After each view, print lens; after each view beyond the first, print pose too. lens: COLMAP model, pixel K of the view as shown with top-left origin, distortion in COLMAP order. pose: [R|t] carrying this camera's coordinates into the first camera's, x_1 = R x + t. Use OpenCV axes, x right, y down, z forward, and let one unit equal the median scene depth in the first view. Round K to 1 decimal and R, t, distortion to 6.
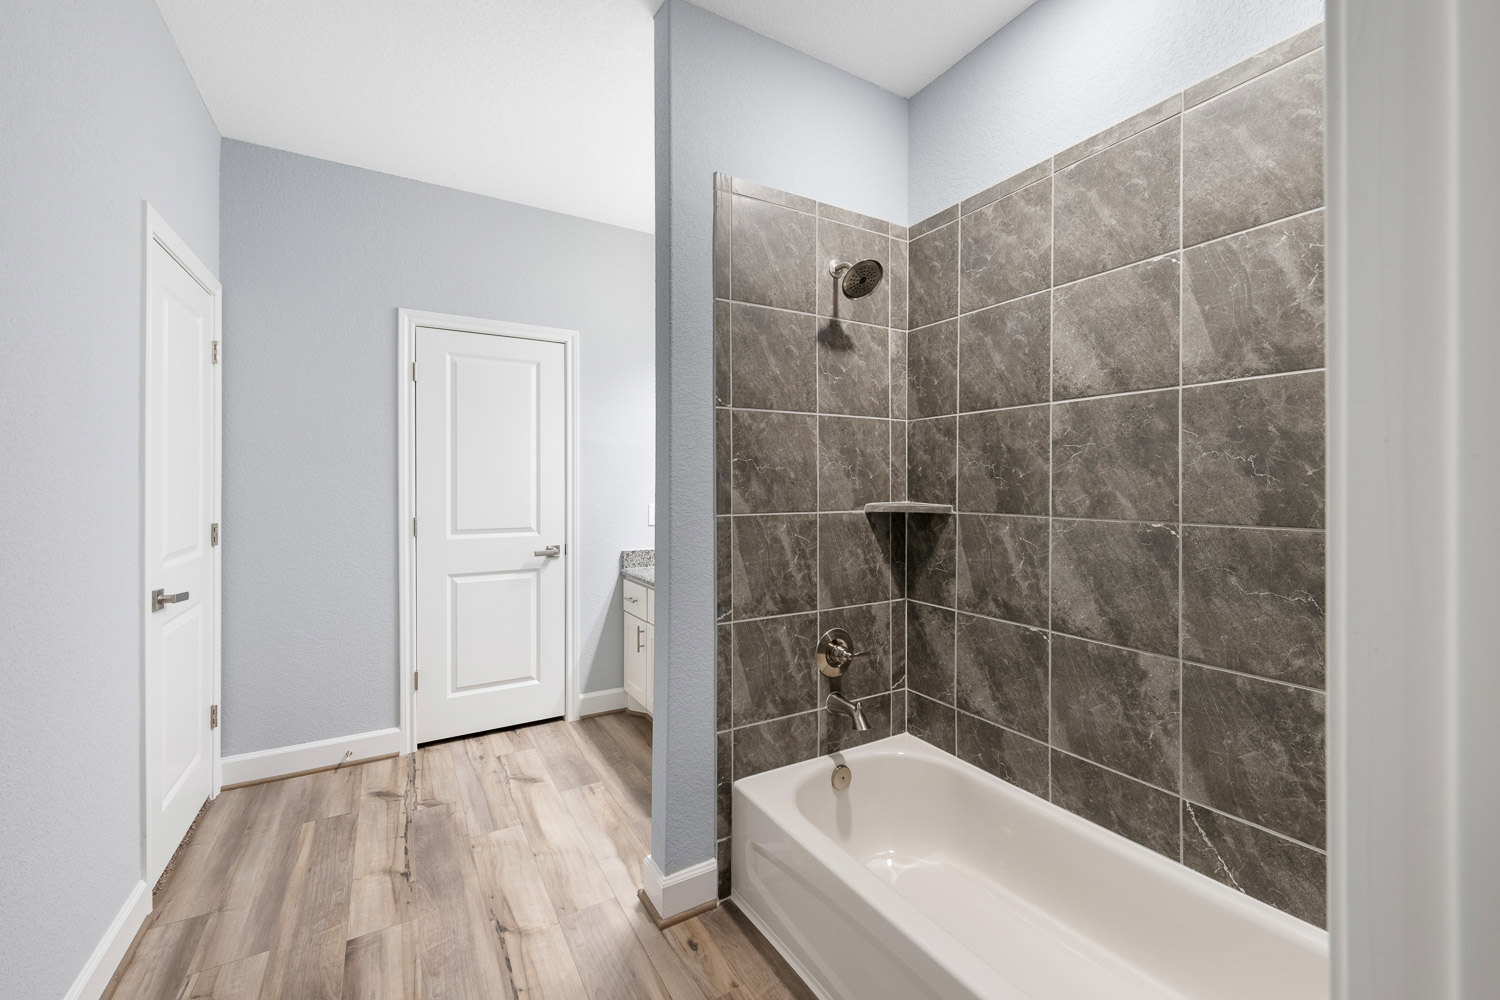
lens RADIAL K [[591.2, 0, 742.3], [0, 591.2, 492.0], [0, 0, 1]] dist [0.000204, -0.000378]
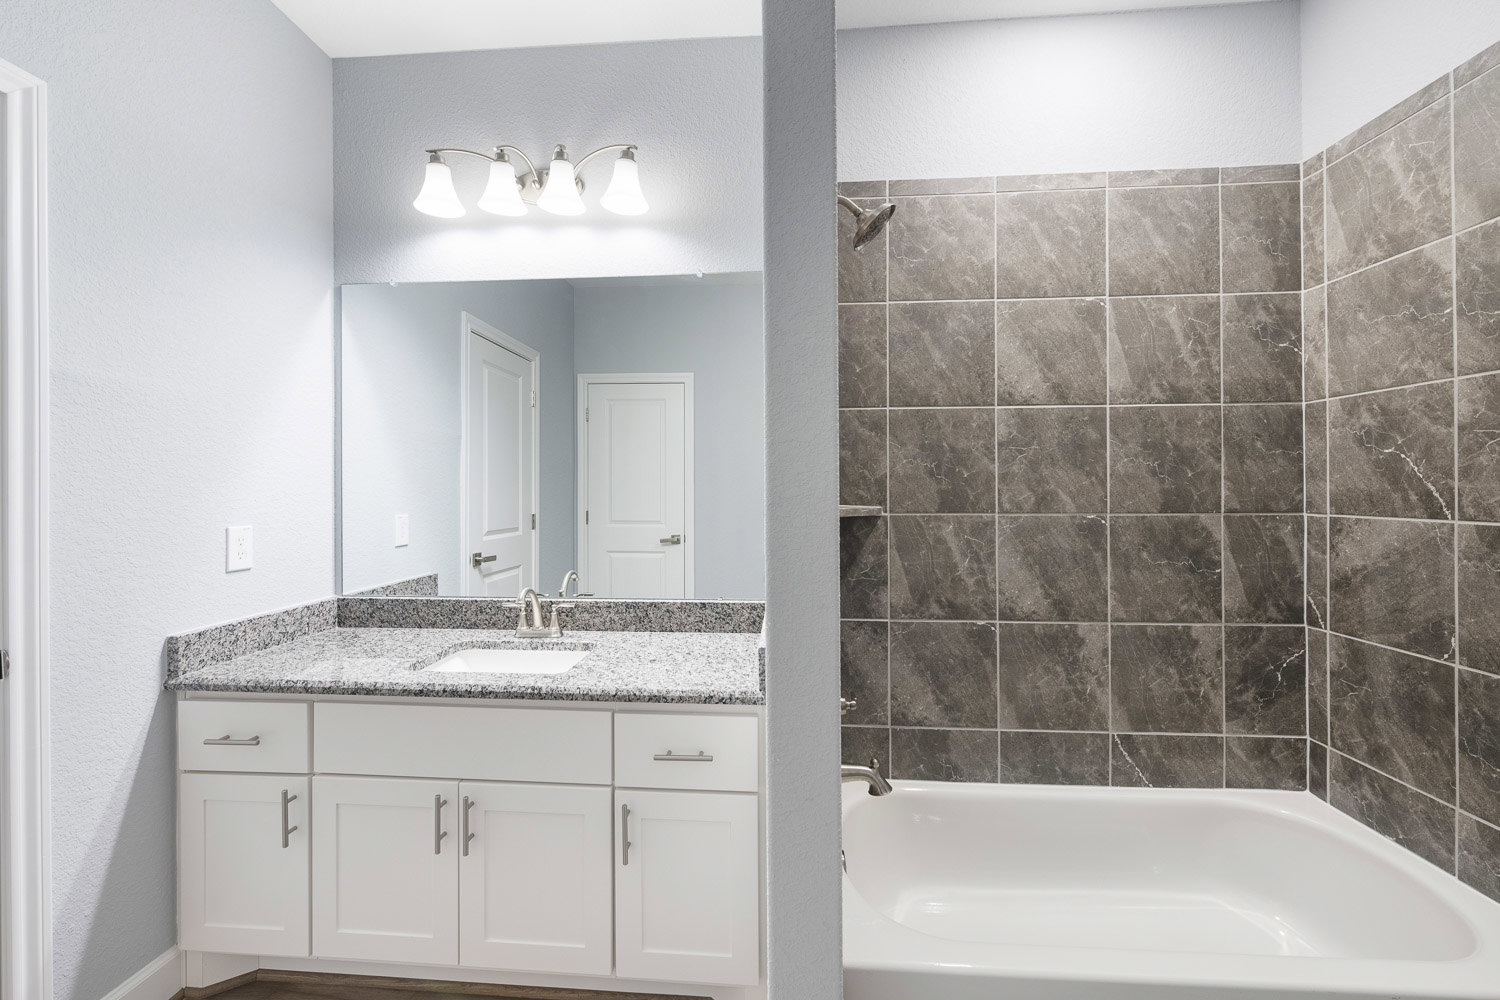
lens RADIAL K [[591.2, 0, 746.9], [0, 591.2, 489.5], [0, 0, 1]] dist [0.000204, -0.000378]
pose [[0.571633, -0.003214, 0.820503, -0.648255], [0.012540, 0.999910, -0.004820, -0.002556], [-0.820414, 0.013044, 0.571622, 0.811752]]
